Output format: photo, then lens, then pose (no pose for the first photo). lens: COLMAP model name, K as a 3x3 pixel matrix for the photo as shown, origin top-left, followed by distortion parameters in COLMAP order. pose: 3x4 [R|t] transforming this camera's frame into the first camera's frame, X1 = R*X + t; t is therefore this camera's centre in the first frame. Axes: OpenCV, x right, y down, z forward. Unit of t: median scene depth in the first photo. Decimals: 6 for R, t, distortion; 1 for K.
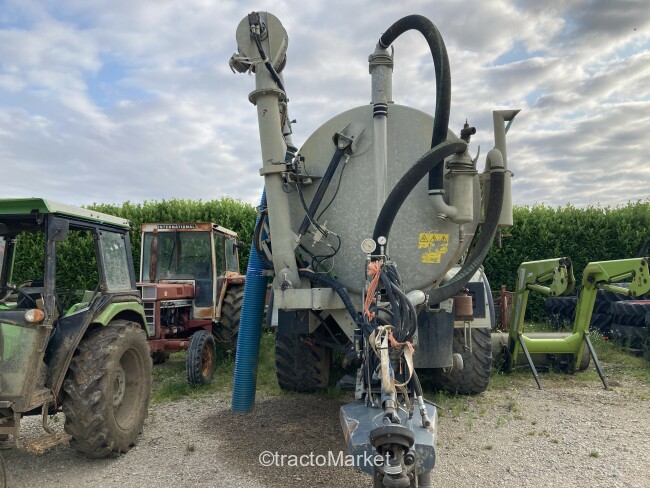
lens RADIAL K [[538.6, 0, 330.4], [0, 538.6, 242.7], [0, 0, 1]] dist [0.027203, -0.009192]
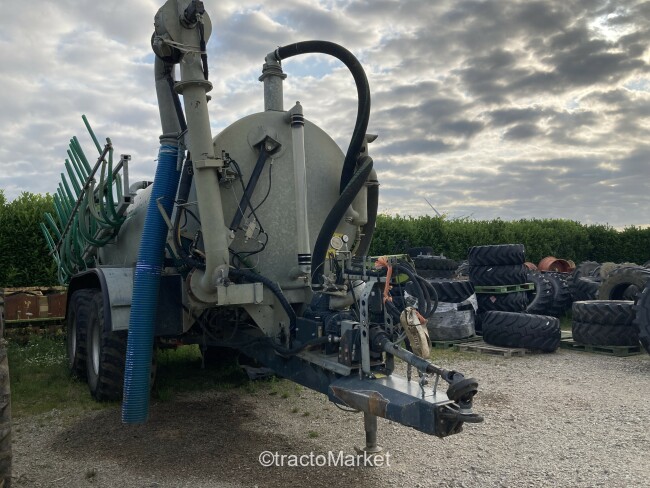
lens RADIAL K [[538.6, 0, 330.5], [0, 538.6, 241.1], [0, 0, 1]] dist [0.027203, -0.009192]
pose [[0.806426, 0.015501, 0.591132, -0.414882], [-0.014635, 0.999873, -0.006253, 0.006343], [-0.591154, -0.003609, 0.806550, 0.062445]]
